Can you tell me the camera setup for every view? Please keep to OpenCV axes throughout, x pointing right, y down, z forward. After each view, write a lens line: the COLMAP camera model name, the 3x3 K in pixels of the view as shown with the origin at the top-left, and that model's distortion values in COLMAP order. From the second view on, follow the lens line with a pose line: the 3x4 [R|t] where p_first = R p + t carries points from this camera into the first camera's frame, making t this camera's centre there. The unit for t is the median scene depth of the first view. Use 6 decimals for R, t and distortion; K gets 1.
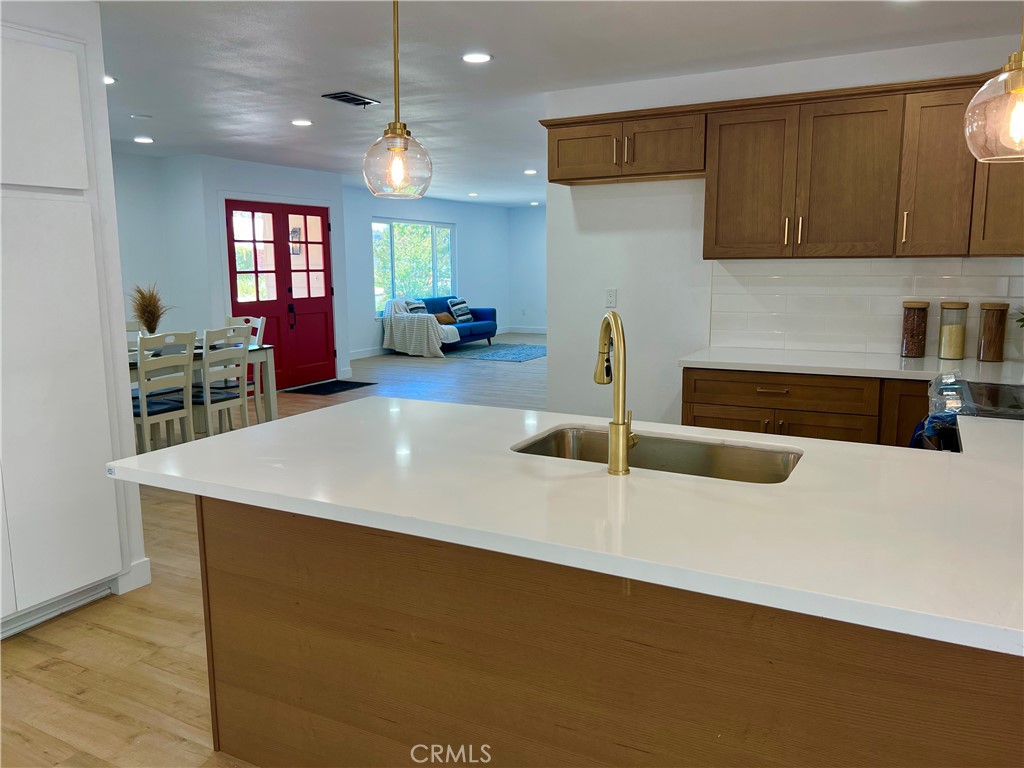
lens RADIAL K [[770.5, 0, 510.5], [0, 770.5, 380.2], [0, 0, 1]] dist [0.052827, -0.057024]
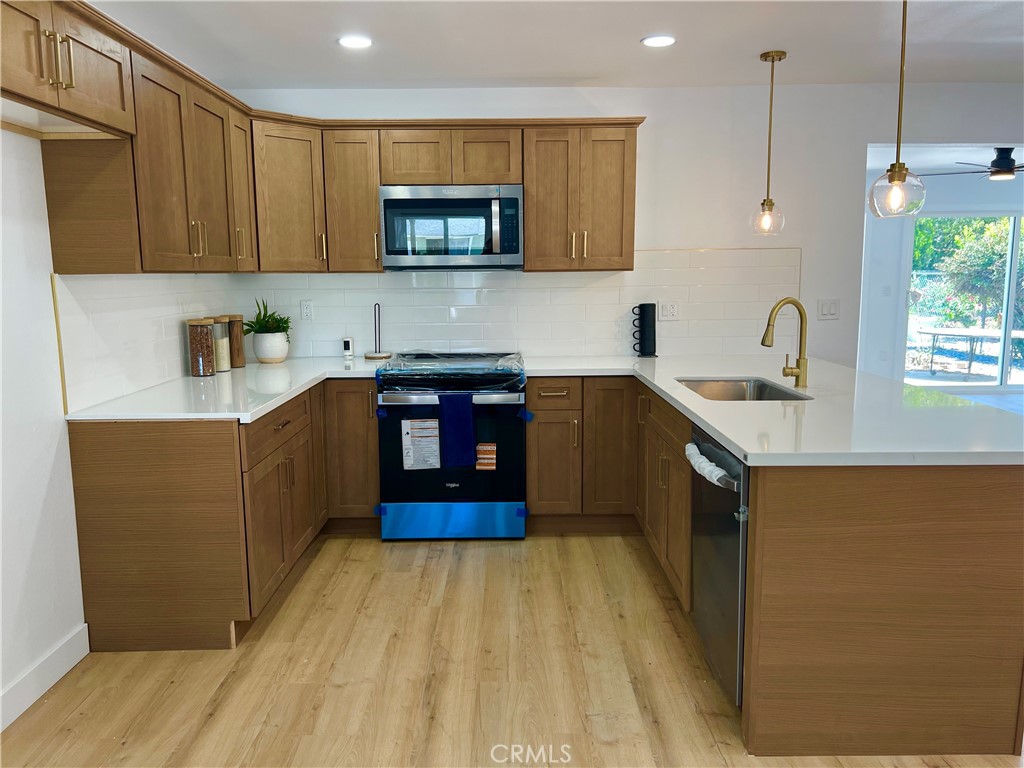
lens RADIAL K [[763.5, 0, 508.4], [0, 763.5, 382.1], [0, 0, 1]] dist [0.128762, -0.200781]
pose [[-0.470376, -0.112351, 0.875285, -0.472672], [0.148023, 0.967764, 0.203768, -0.151448], [-0.869963, 0.225410, -0.438582, 1.018576]]
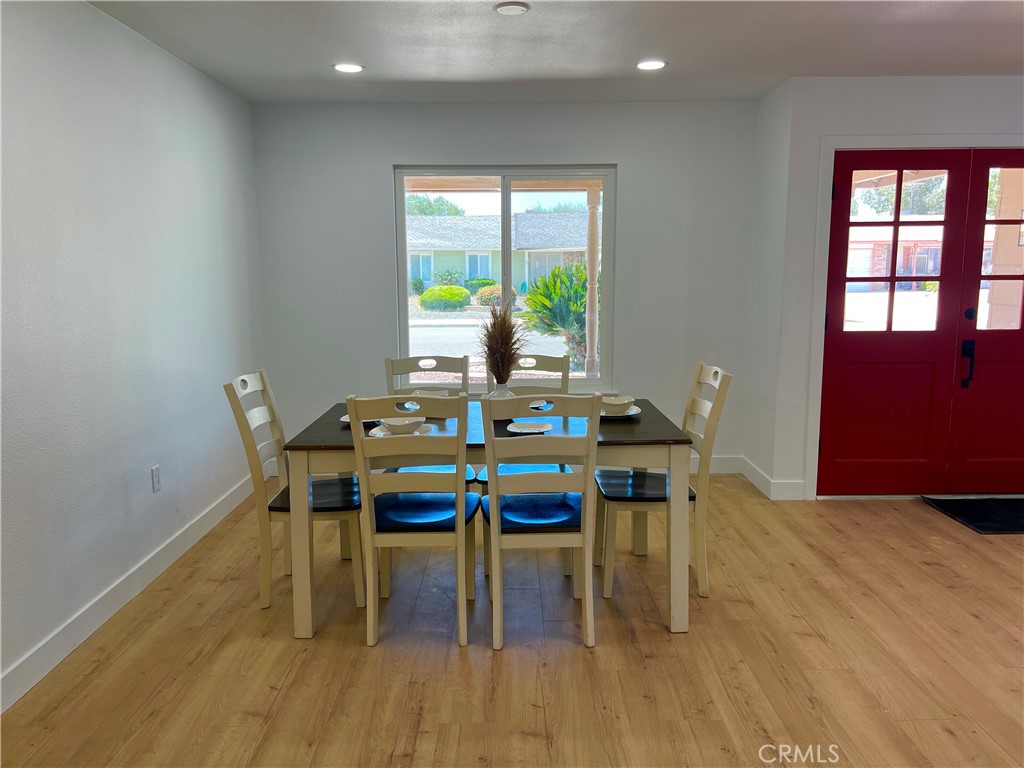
lens RADIAL K [[770.5, 0, 510.5], [0, 770.5, 380.2], [0, 0, 1]] dist [0.052827, -0.057024]
pose [[0.469514, 0.136005, -0.872387, 0.072566], [-0.132868, 0.987696, 0.082473, -0.149823], [0.872871, 0.077190, 0.481808, 0.960911]]
